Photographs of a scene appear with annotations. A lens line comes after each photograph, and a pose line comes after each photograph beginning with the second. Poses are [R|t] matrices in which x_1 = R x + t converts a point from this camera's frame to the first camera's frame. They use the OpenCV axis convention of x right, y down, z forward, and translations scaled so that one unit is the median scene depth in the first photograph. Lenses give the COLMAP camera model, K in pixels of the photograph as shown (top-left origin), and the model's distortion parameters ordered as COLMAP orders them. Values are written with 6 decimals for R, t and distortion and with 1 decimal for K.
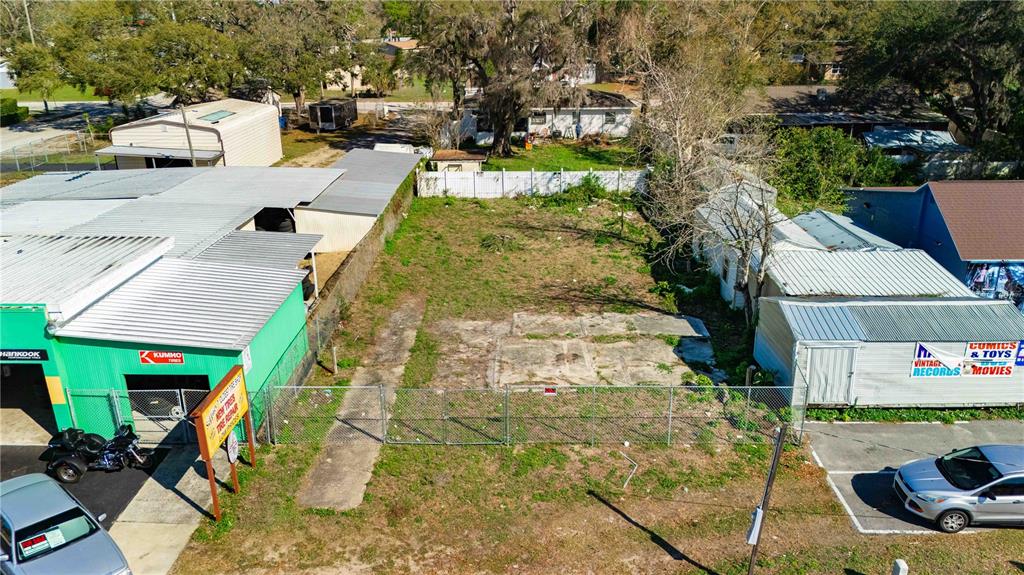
lens RADIAL K [[749.5, 0, 512.0], [0, 749.5, 287.5], [0, 0, 1]] dist [0.065328, -0.072439]
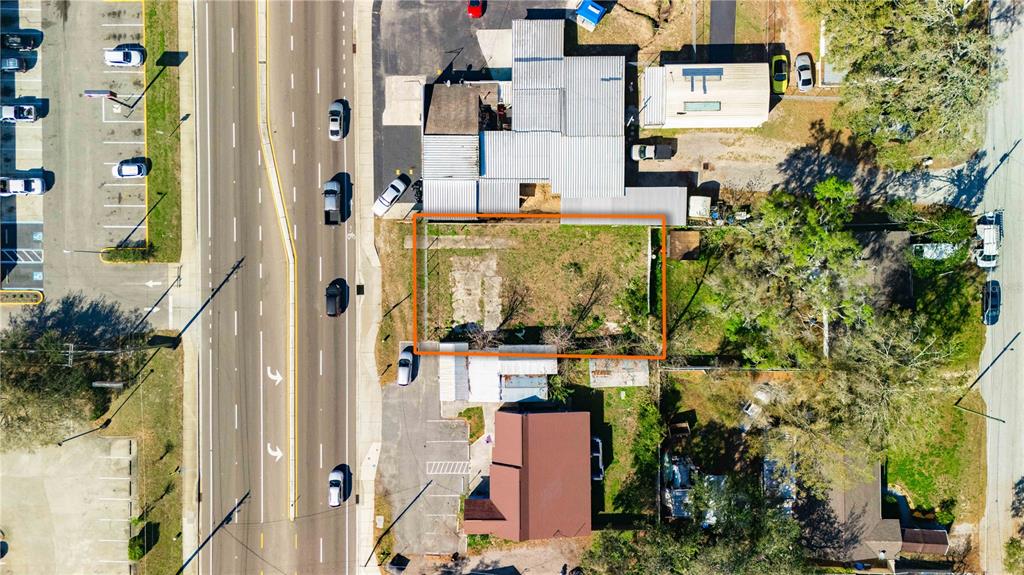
lens RADIAL K [[749.5, 0, 512.0], [0, 749.5, 287.5], [0, 0, 1]] dist [0.065328, -0.072439]
pose [[0.017425, 0.999627, 0.021025, -0.021154], [-0.316212, -0.014439, 0.948579, -3.424060], [0.948528, -0.023177, 0.315843, 0.046830]]
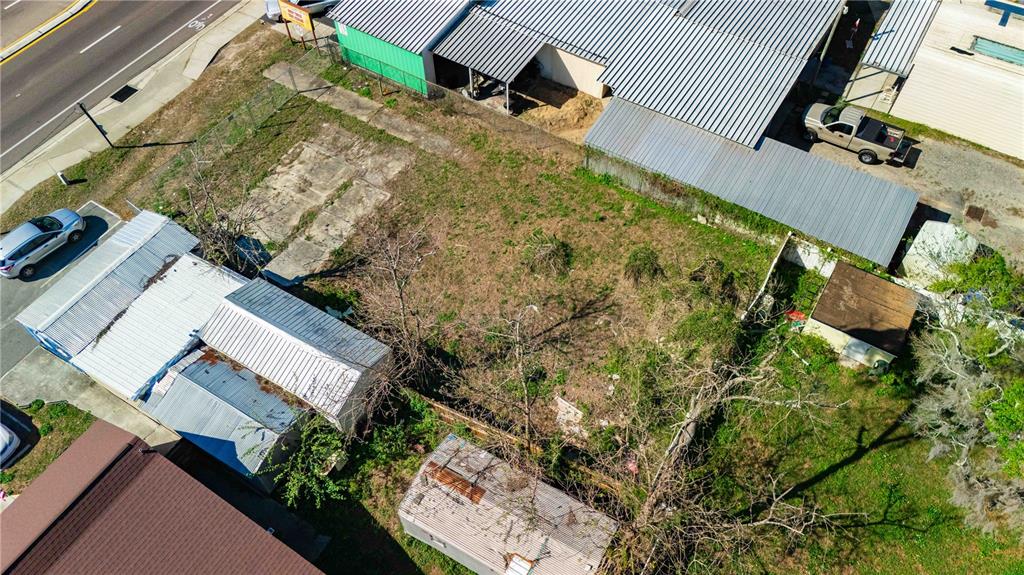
lens RADIAL K [[749.5, 0, 512.0], [0, 749.5, 287.5], [0, 0, 1]] dist [0.065328, -0.072439]
pose [[-0.516805, 0.702629, -0.489106, 0.733284], [-0.284970, 0.397549, 0.872208, -1.248136], [0.807282, 0.590142, -0.005227, 1.455324]]
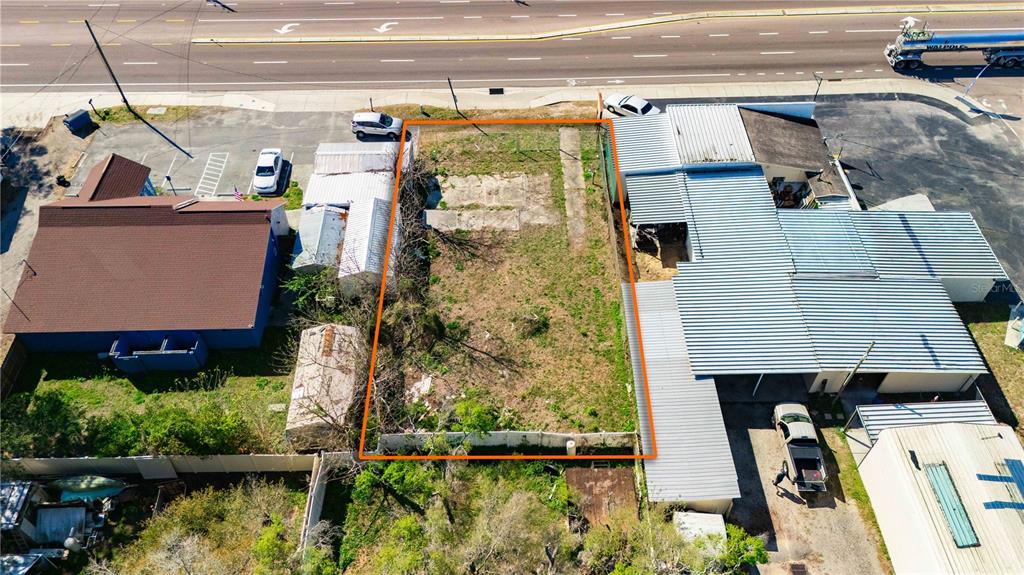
lens RADIAL K [[749.5, 0, 512.0], [0, 749.5, 287.5], [0, 0, 1]] dist [0.065328, -0.072439]
pose [[-0.999497, 0.029752, -0.010969, 0.050950], [0.000393, 0.357511, 0.933909, -1.887939], [0.031707, 0.933435, -0.357343, 2.059310]]
